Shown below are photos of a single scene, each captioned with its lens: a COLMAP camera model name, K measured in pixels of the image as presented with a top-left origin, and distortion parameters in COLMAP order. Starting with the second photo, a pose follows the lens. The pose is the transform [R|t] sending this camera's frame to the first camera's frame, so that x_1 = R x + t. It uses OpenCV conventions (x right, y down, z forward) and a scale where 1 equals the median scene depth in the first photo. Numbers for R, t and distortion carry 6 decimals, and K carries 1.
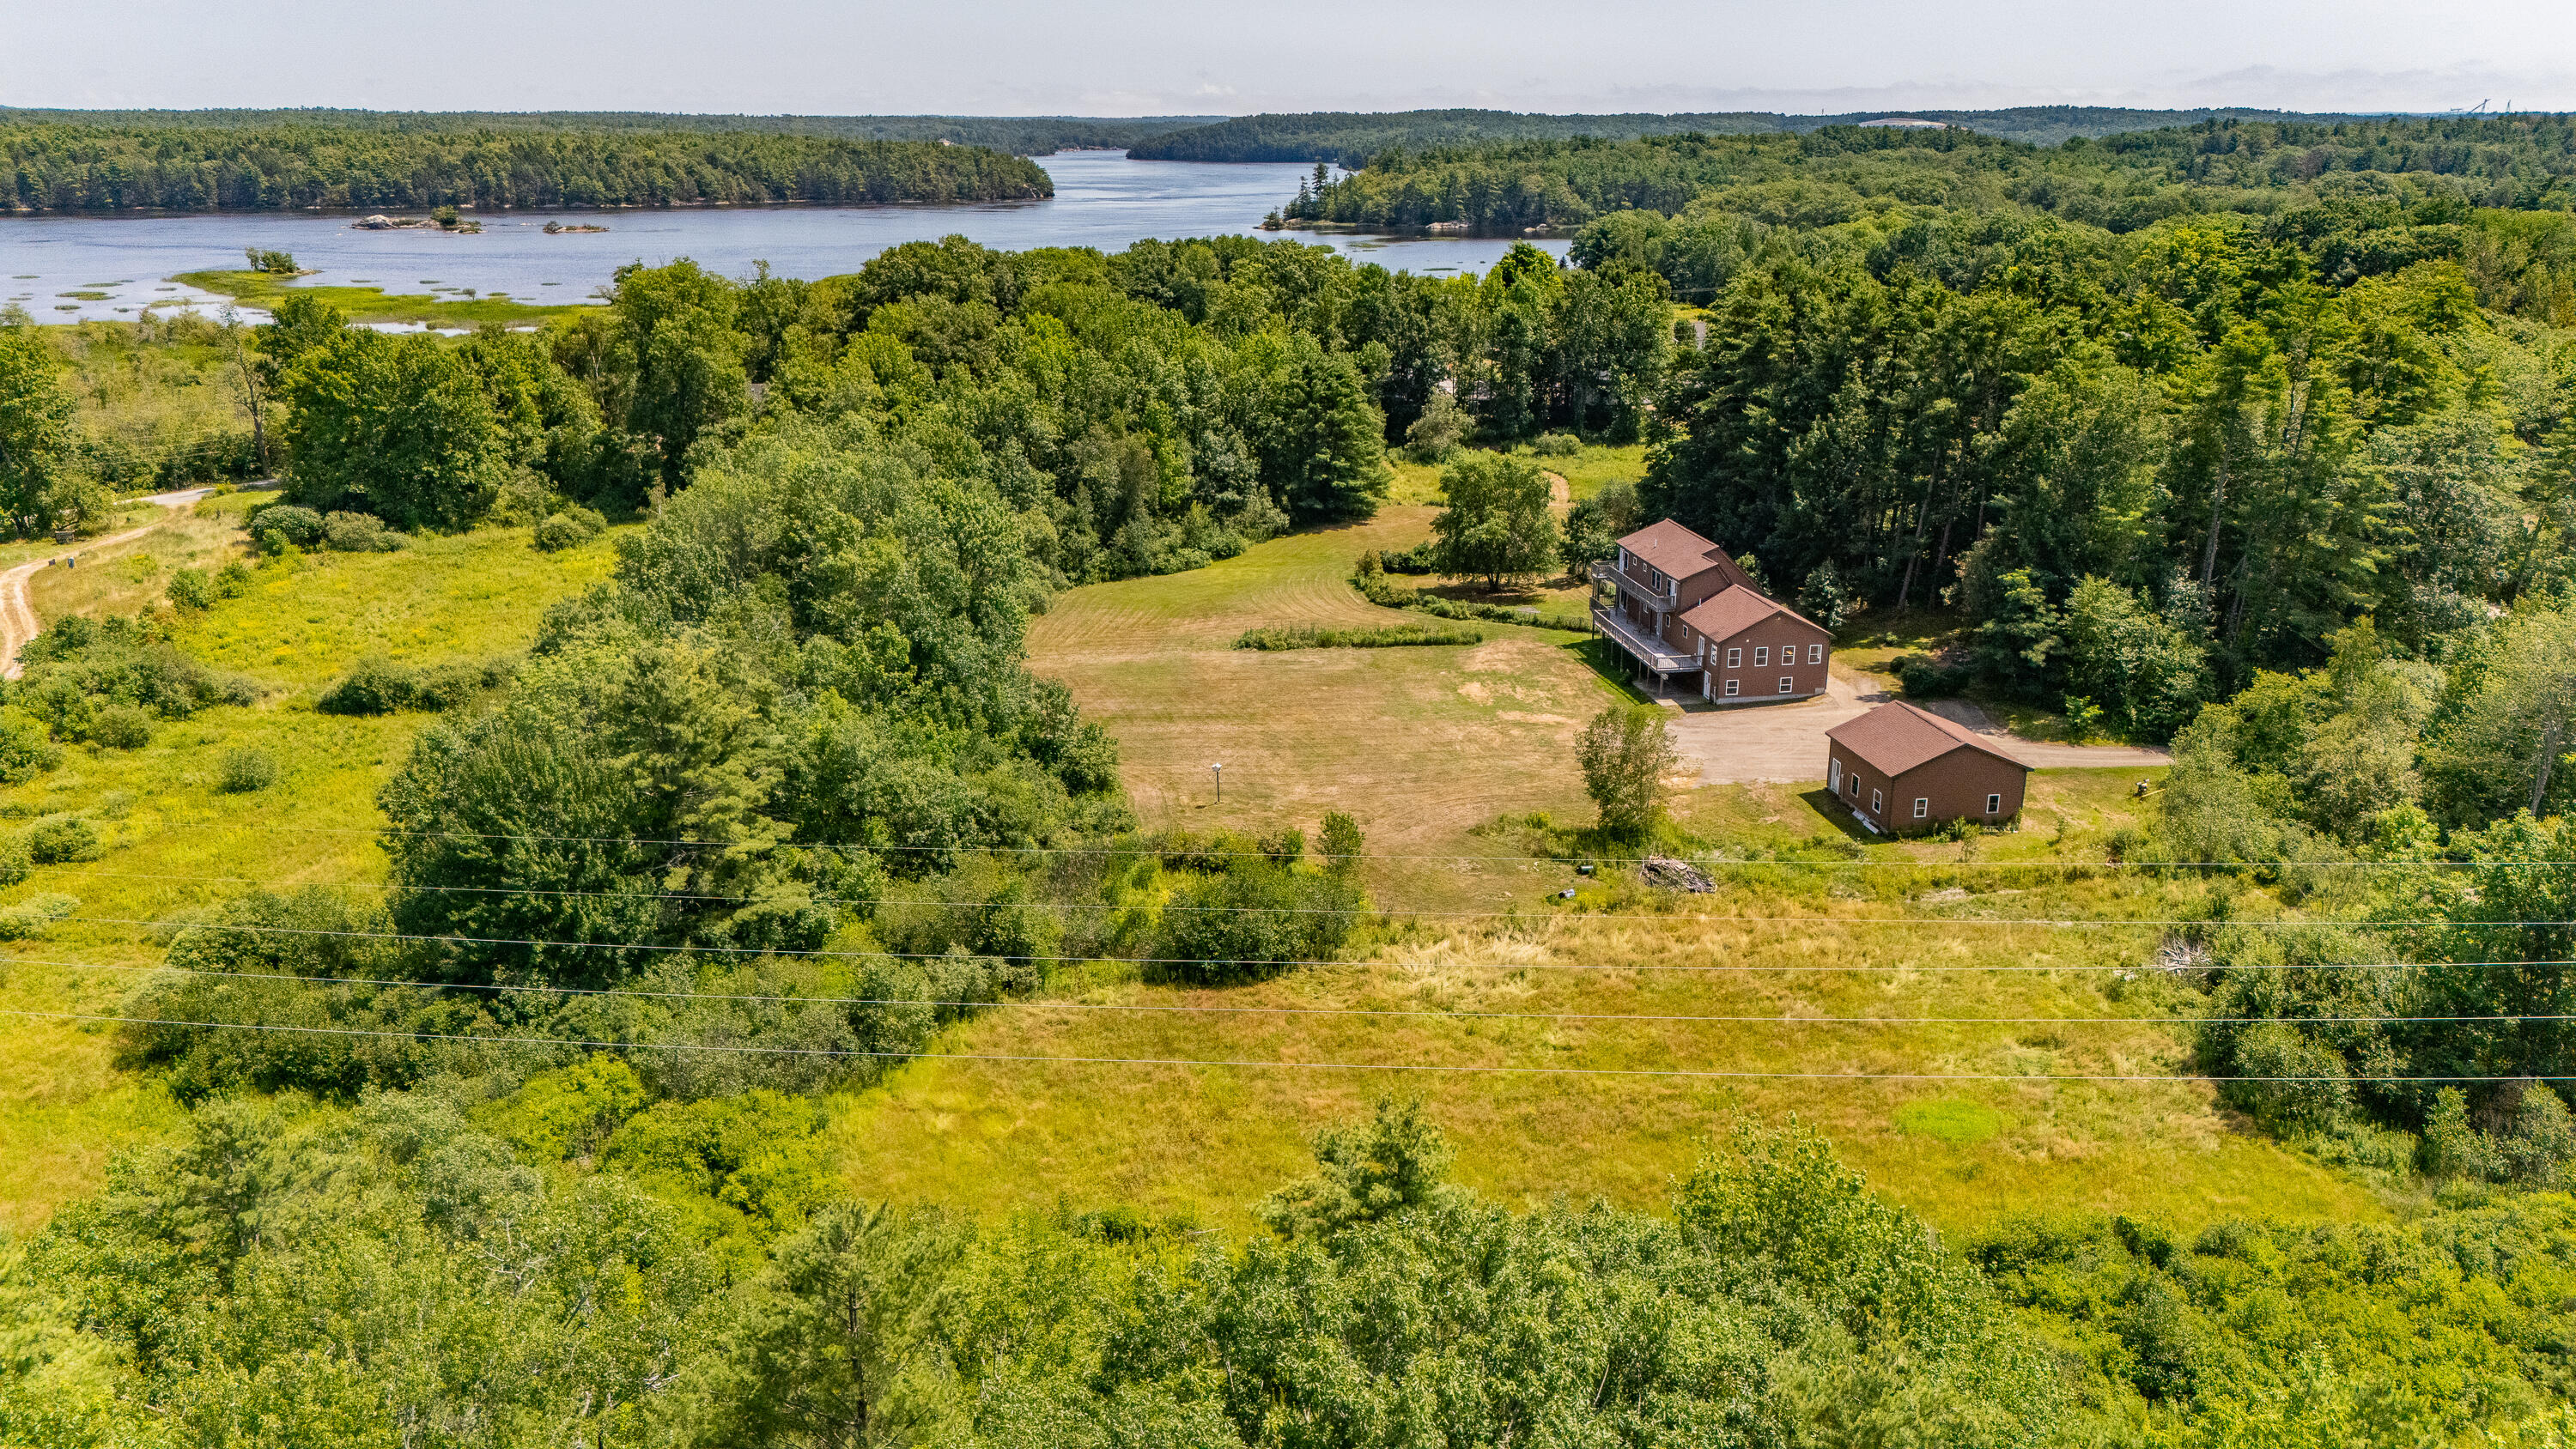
lens RADIAL K [[1896.0, 0, 1287.1], [0, 1896.0, 716.5], [0, 0, 1]] dist [0.074764, -0.071052]
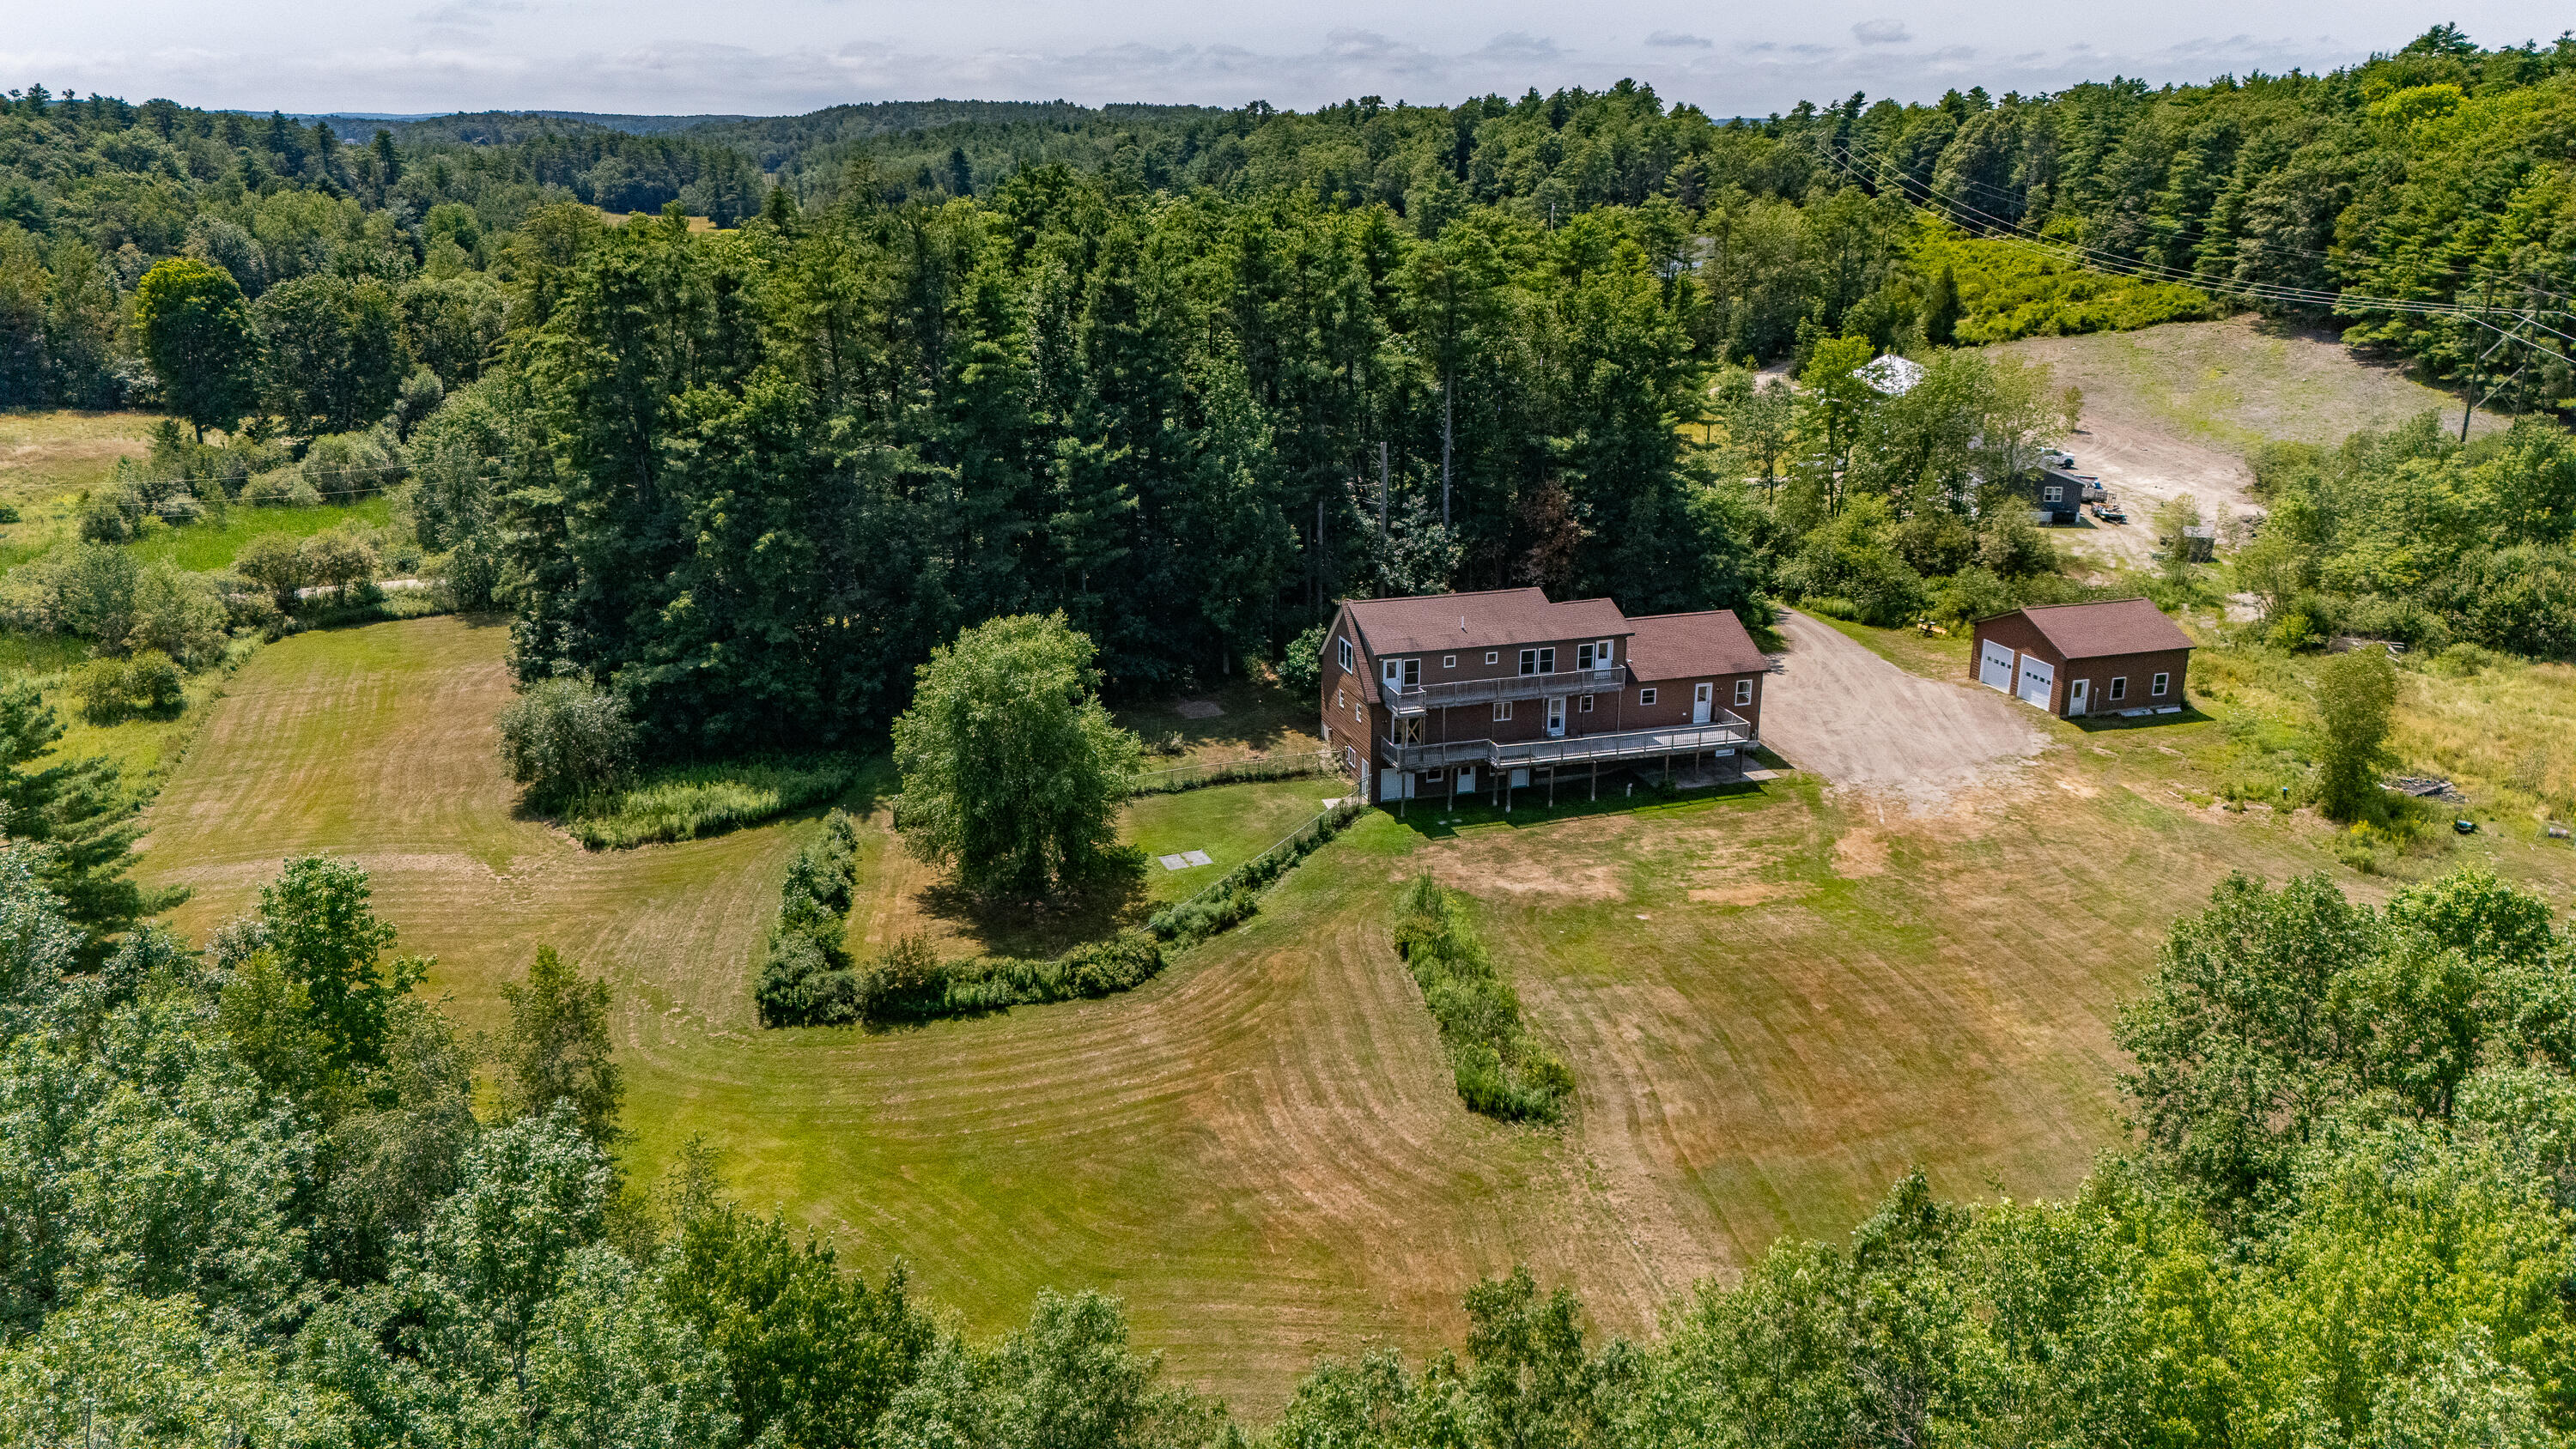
lens RADIAL K [[1896.0, 0, 1287.5], [0, 1896.0, 724.3], [0, 0, 1]] dist [0.074764, -0.071052]
pose [[-0.134535, -0.306884, 0.942190, -0.332571], [0.289739, 0.897097, 0.333568, -0.233707], [-0.947603, 0.317866, -0.031775, 0.870566]]
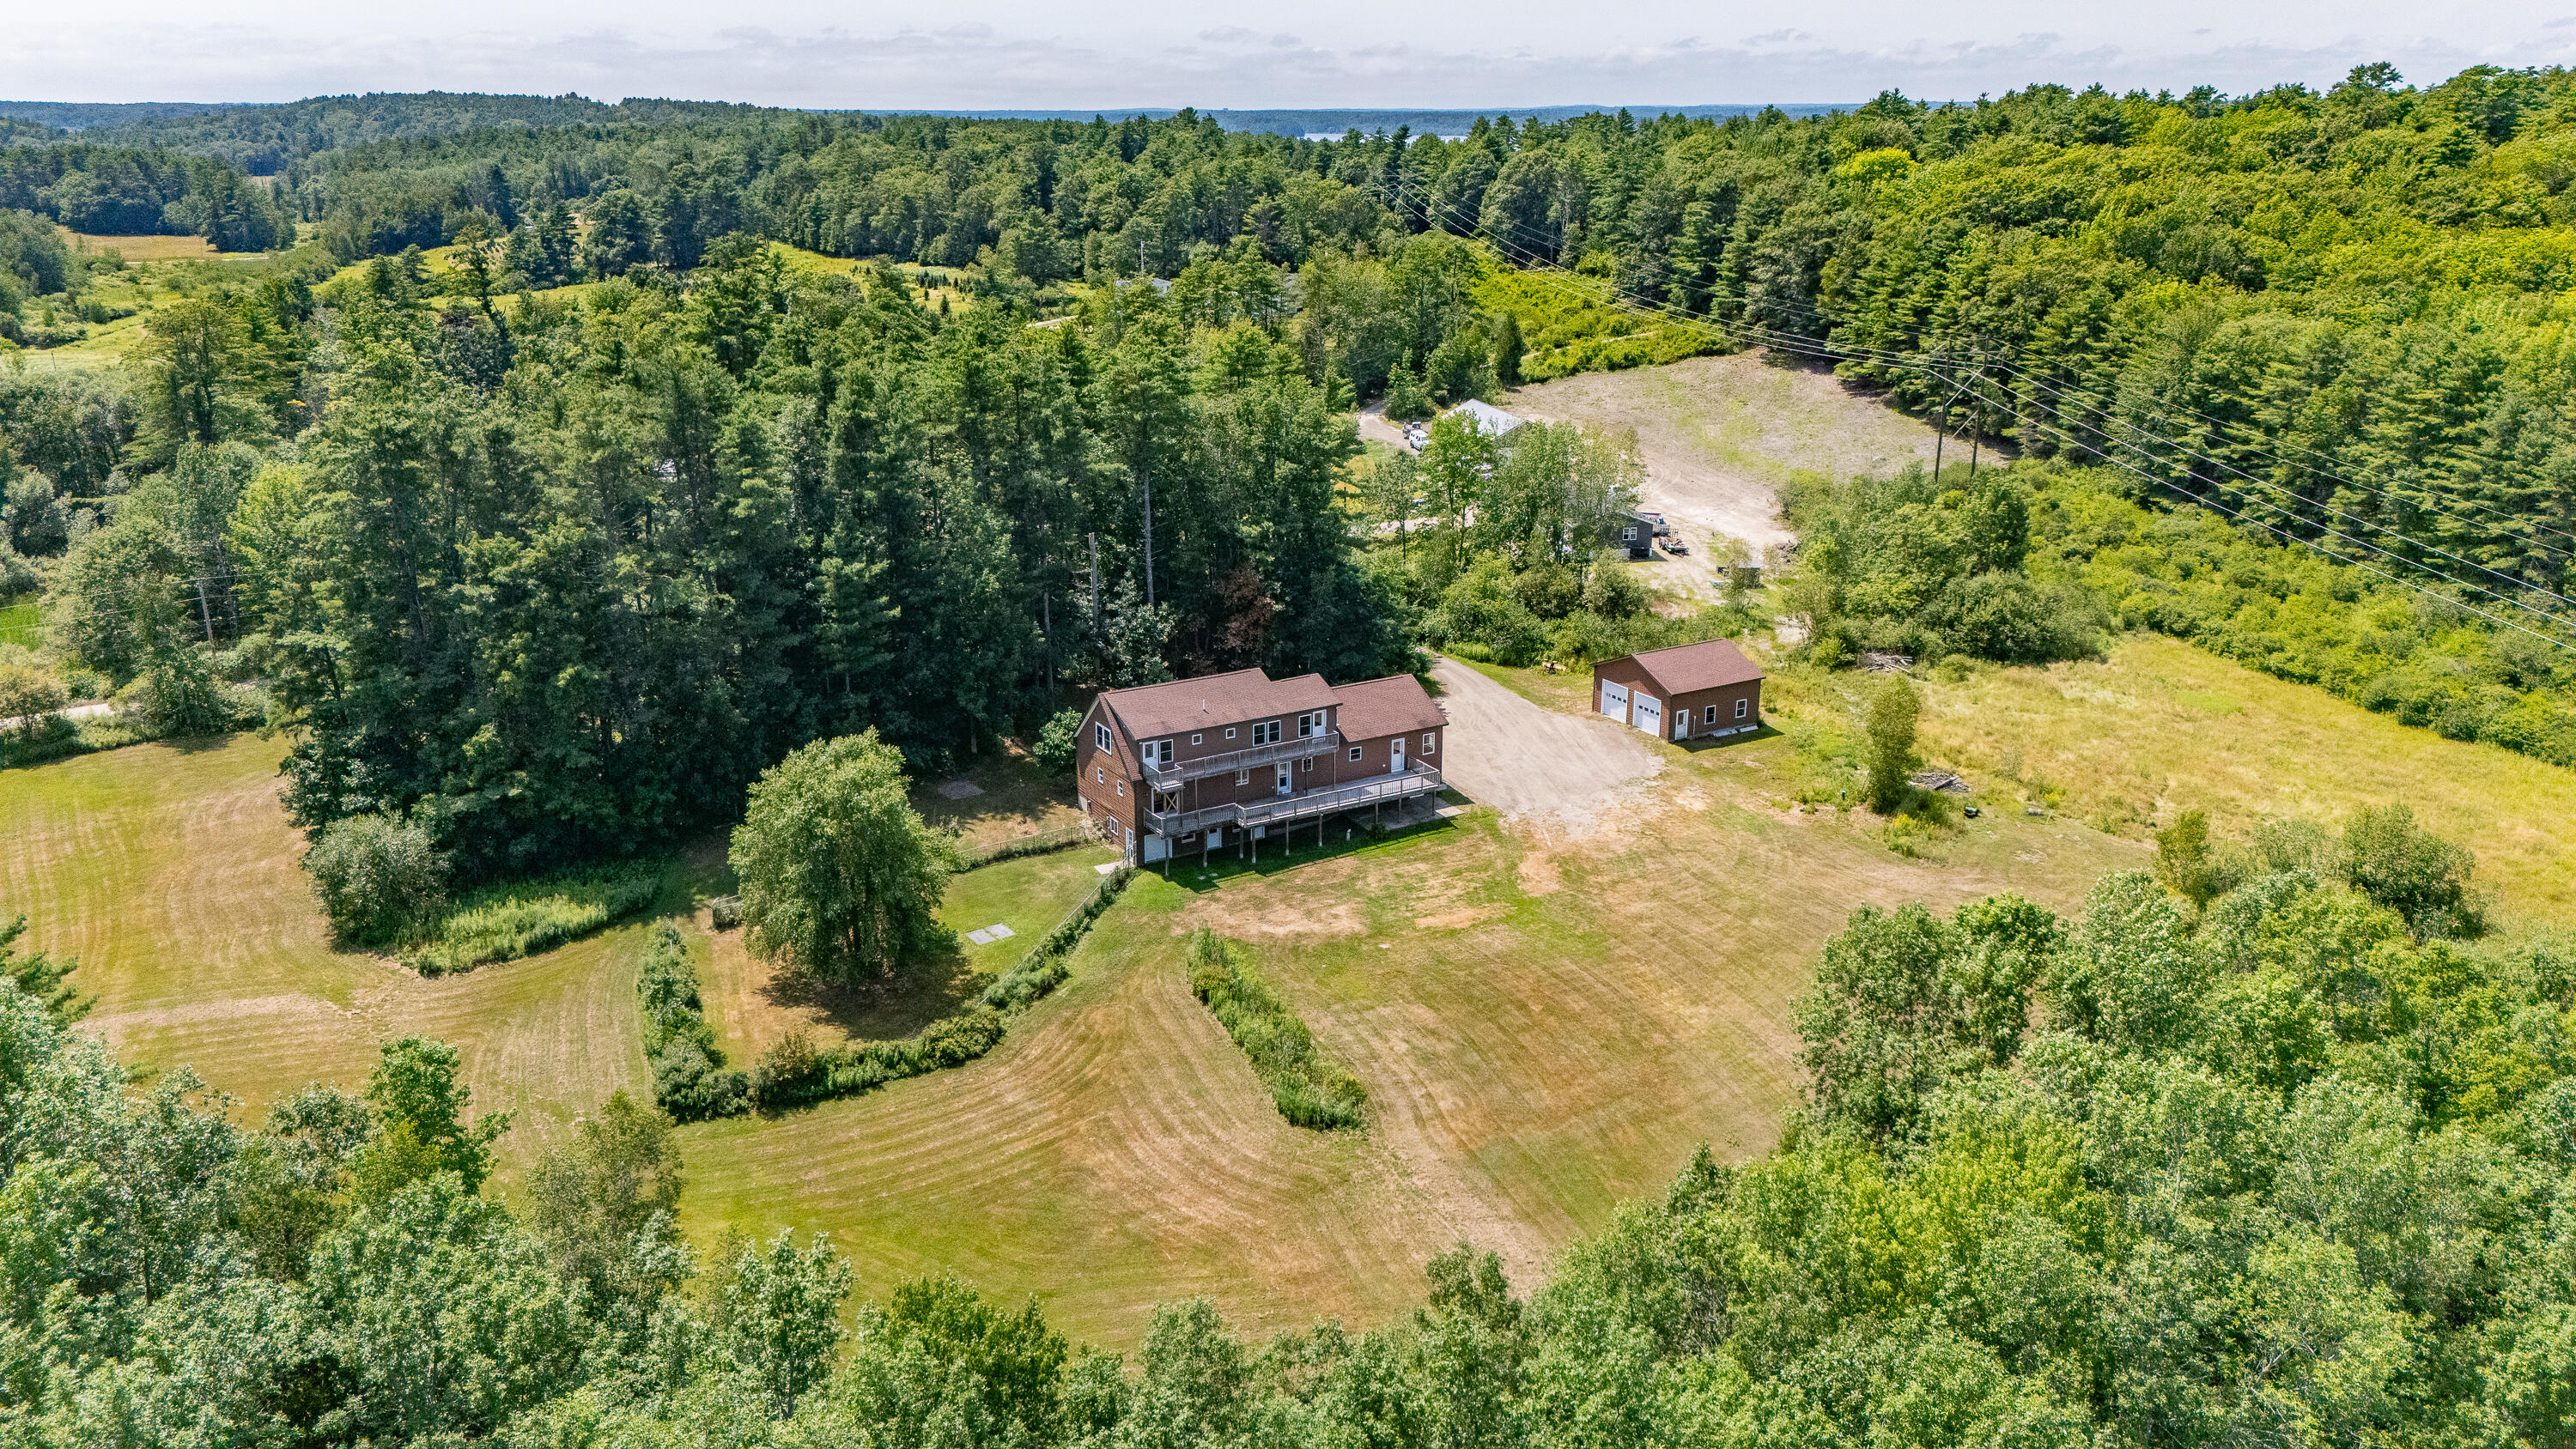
lens RADIAL K [[1896.0, 0, 1289.9], [0, 1896.0, 726.0], [0, 0, 1]] dist [0.074764, -0.071052]
pose [[-0.360543, -0.295222, 0.884790, -0.390257], [0.271098, 0.874472, 0.402249, -0.302059], [-0.892477, 0.384893, -0.235250, 0.920027]]
